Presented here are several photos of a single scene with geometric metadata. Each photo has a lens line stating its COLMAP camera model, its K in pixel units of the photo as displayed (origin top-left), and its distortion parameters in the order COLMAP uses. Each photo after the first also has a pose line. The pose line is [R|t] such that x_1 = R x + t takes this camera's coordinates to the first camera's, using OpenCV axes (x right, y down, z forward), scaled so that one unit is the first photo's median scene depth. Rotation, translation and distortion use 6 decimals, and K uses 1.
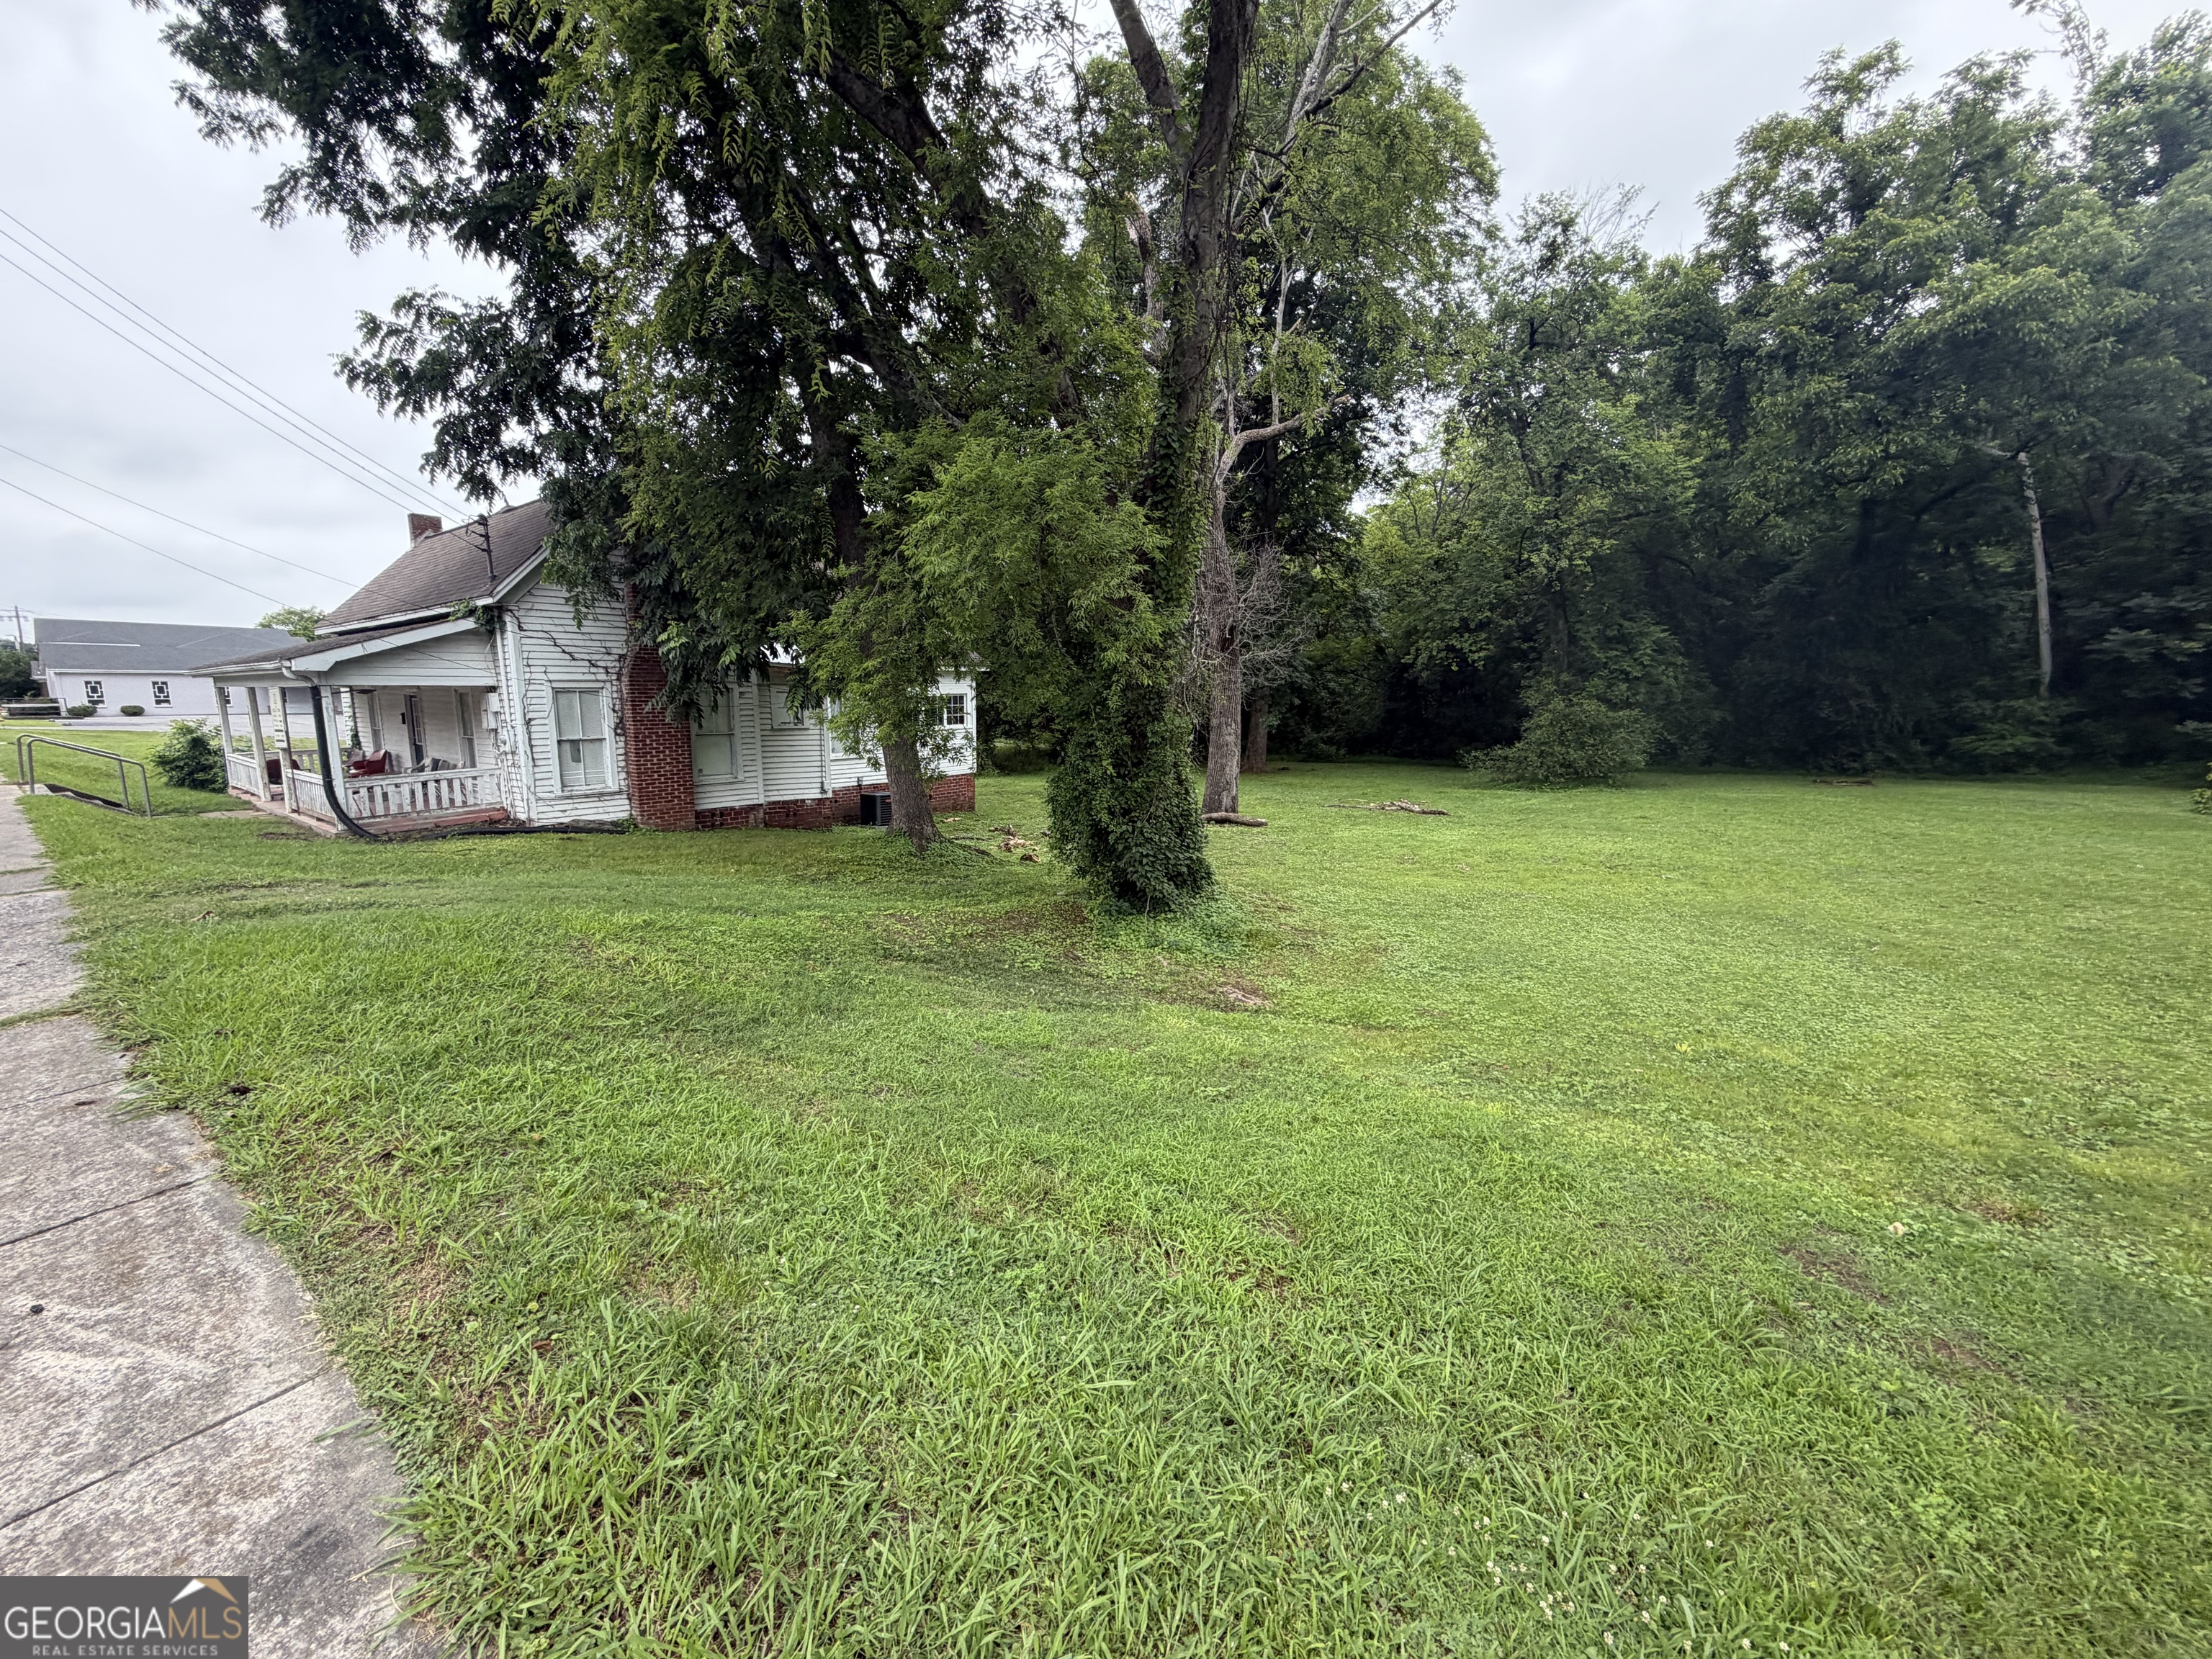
lens RADIAL K [[877.2, 0, 1094.9], [0, 877.2, 826.5], [0, 0, 1]] dist [0.000487, 0.000869]
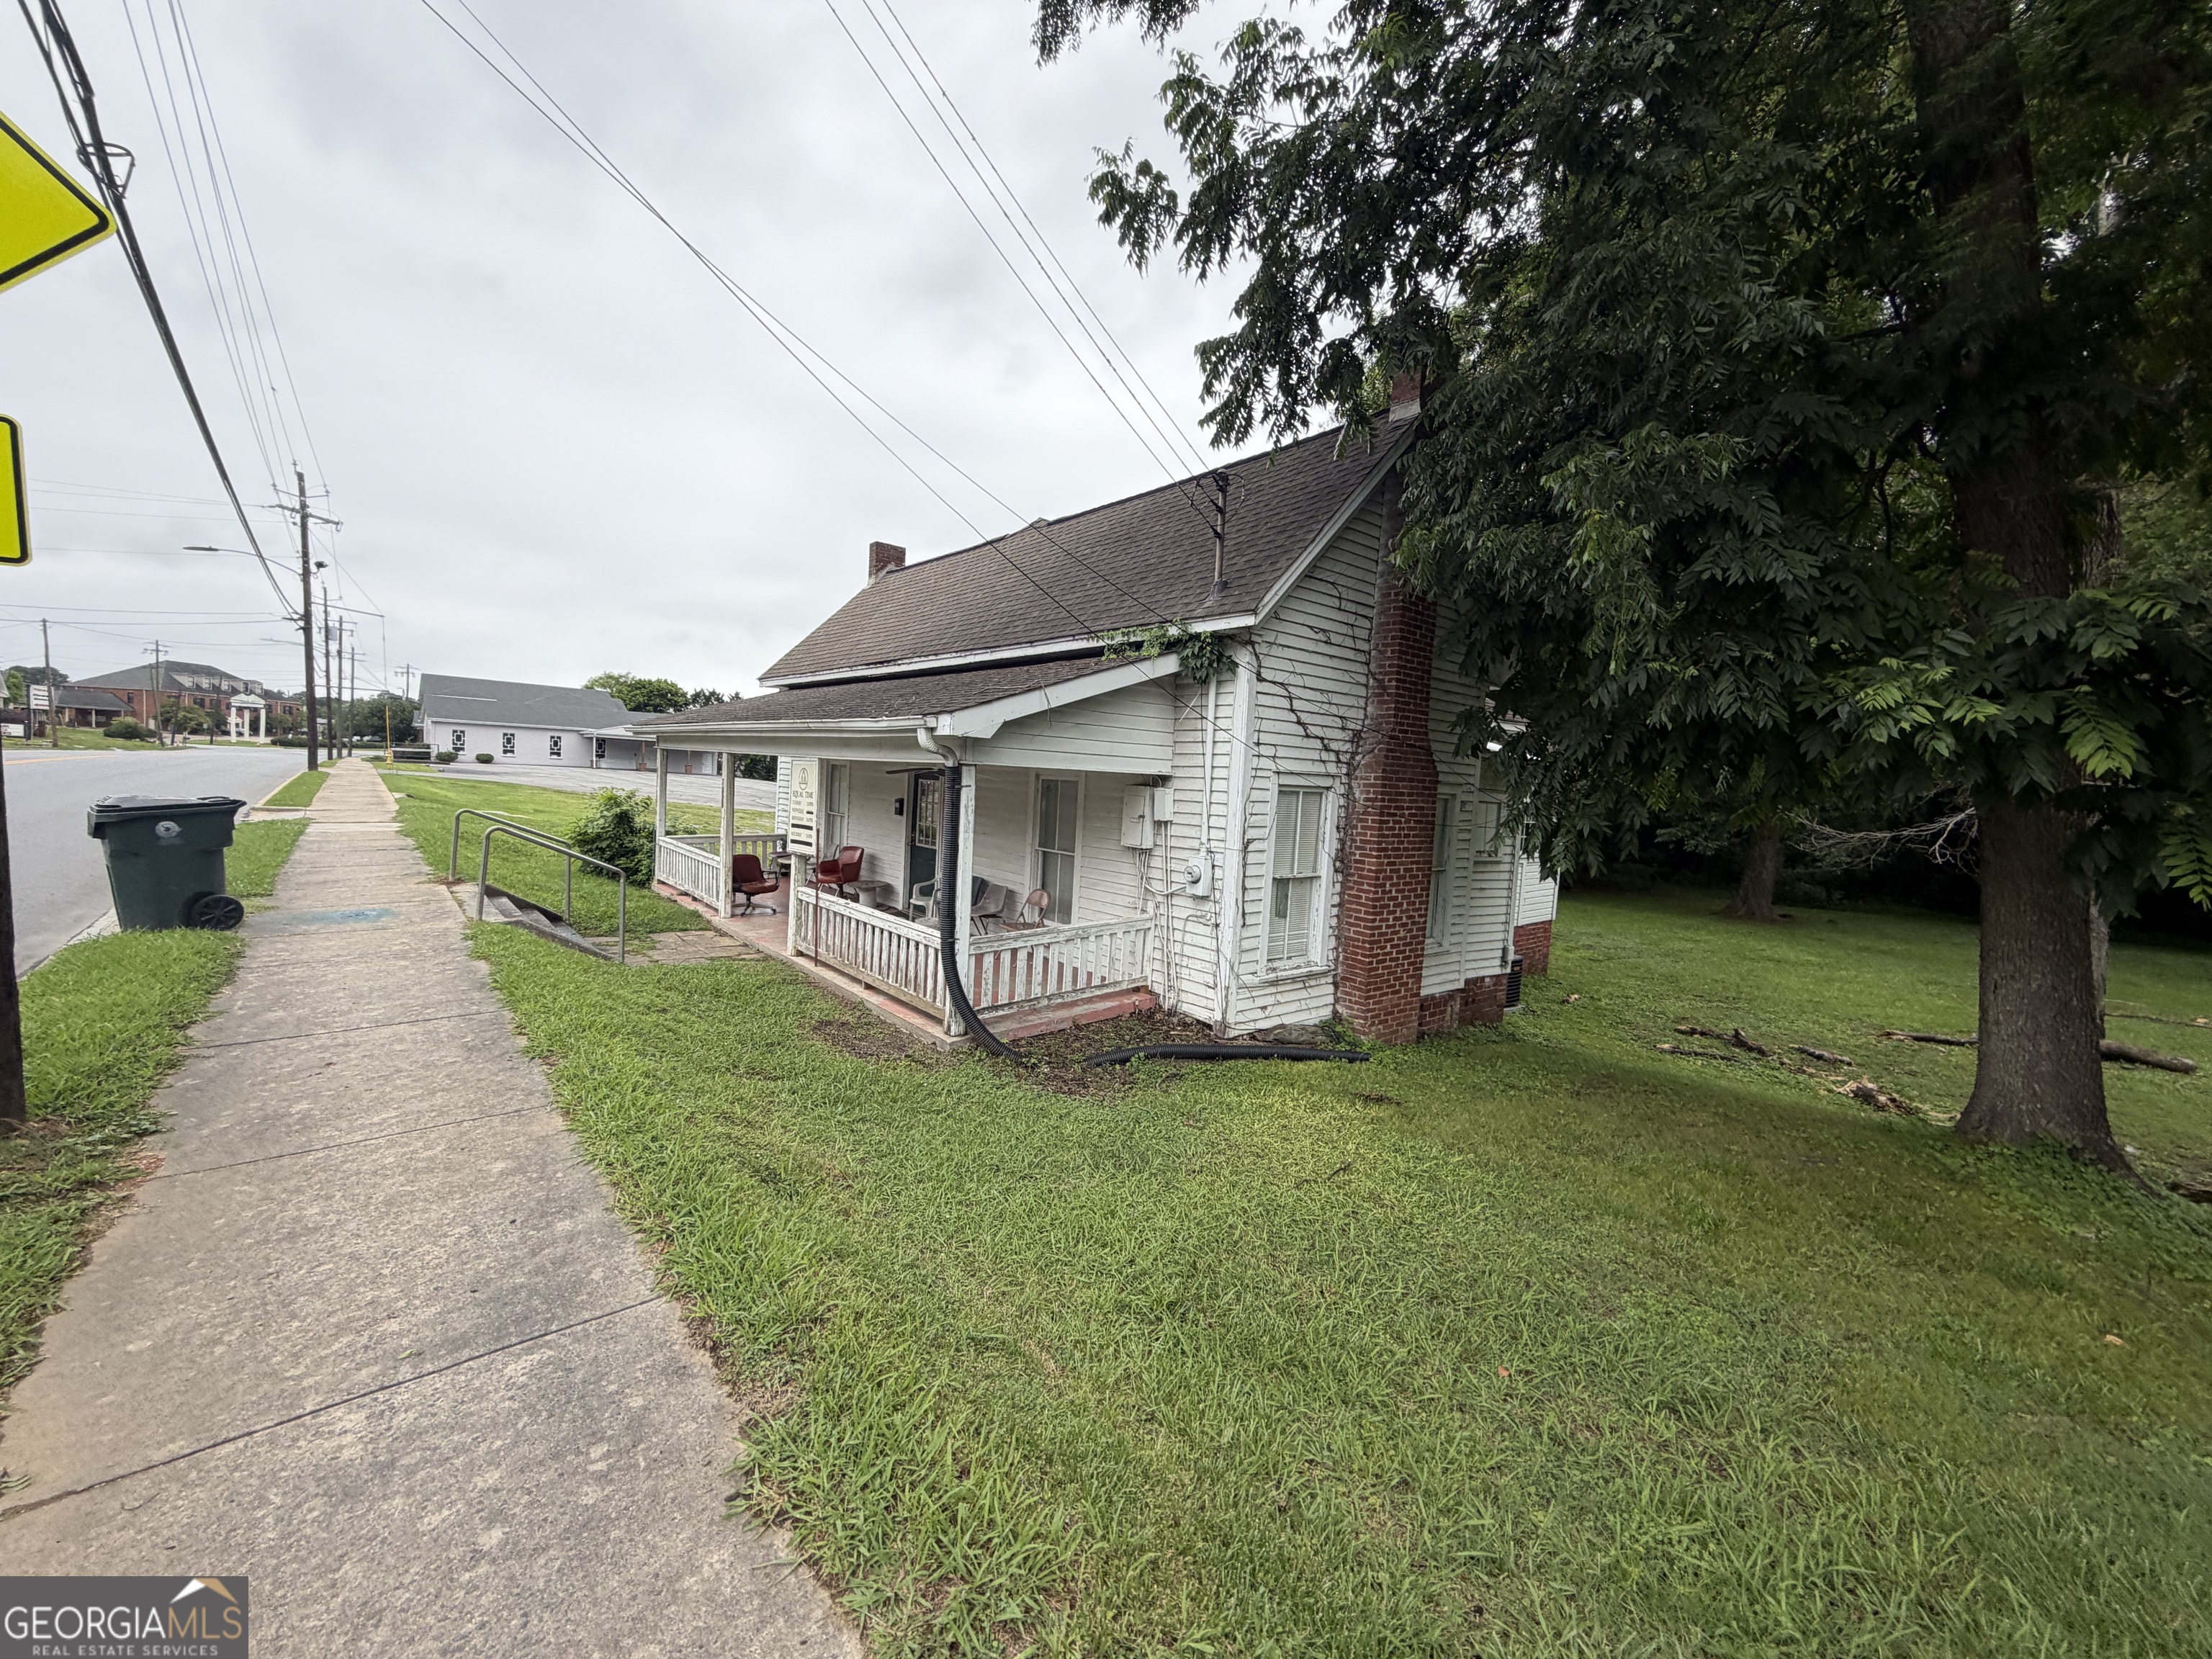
lens RADIAL K [[877.2, 0, 1098.9], [0, 877.2, 826.0], [0, 0, 1]] dist [0.000487, 0.000869]
pose [[0.977974, 0.066150, -0.197966, -0.372263], [-0.085502, 0.992187, -0.090850, -0.043974], [0.190410, 0.105776, 0.975990, 0.267524]]
